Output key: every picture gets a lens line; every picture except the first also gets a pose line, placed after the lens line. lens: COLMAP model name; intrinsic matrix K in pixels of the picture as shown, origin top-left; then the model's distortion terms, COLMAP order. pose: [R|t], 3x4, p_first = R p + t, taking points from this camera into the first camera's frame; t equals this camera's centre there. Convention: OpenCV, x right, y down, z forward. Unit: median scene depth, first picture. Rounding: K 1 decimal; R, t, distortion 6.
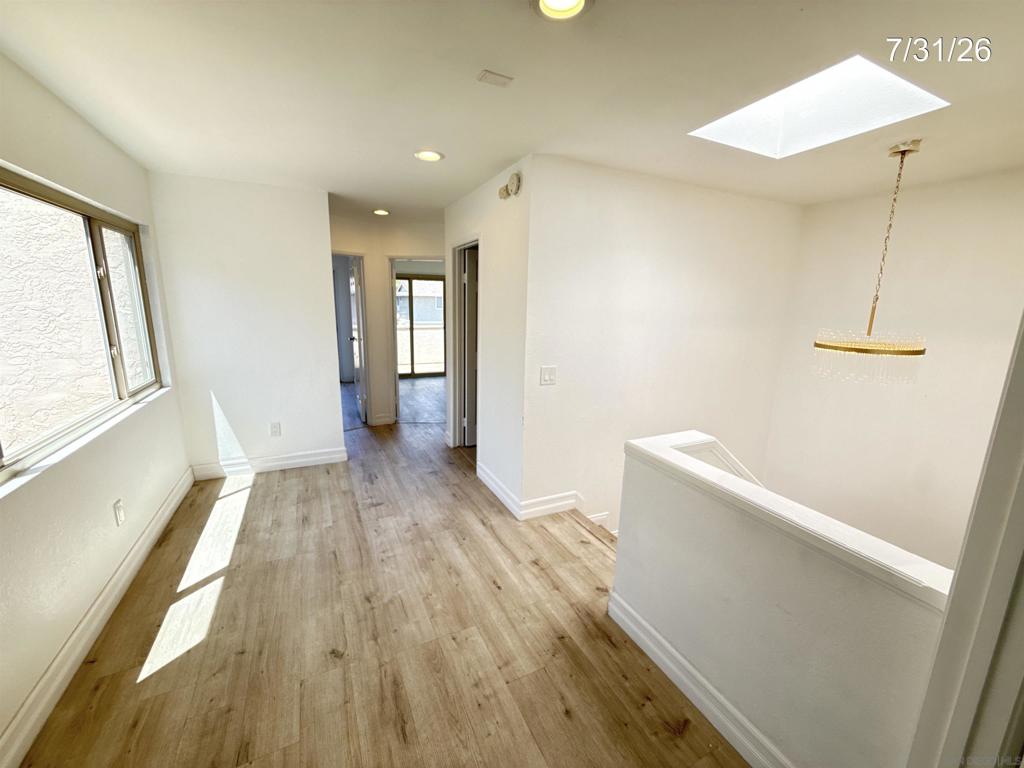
lens RADIAL K [[408.5, 0, 515.1], [0, 408.5, 381.6], [0, 0, 1]] dist [0.000460, 0.000430]
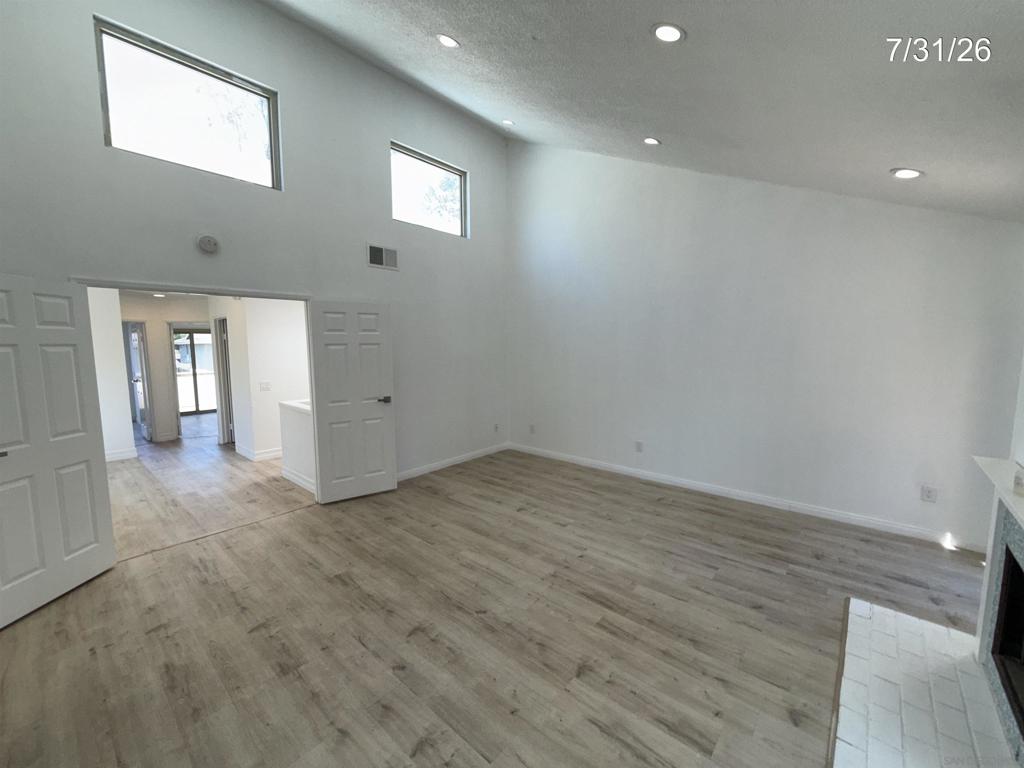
lens RADIAL K [[408.5, 0, 504.9], [0, 408.5, 390.1], [0, 0, 1]] dist [0.000460, 0.000430]
pose [[0.927497, -0.068844, 0.367437, 0.309114], [0.099828, 0.992815, -0.065972, 0.183770], [-0.360255, 0.097869, 0.927706, -0.911455]]
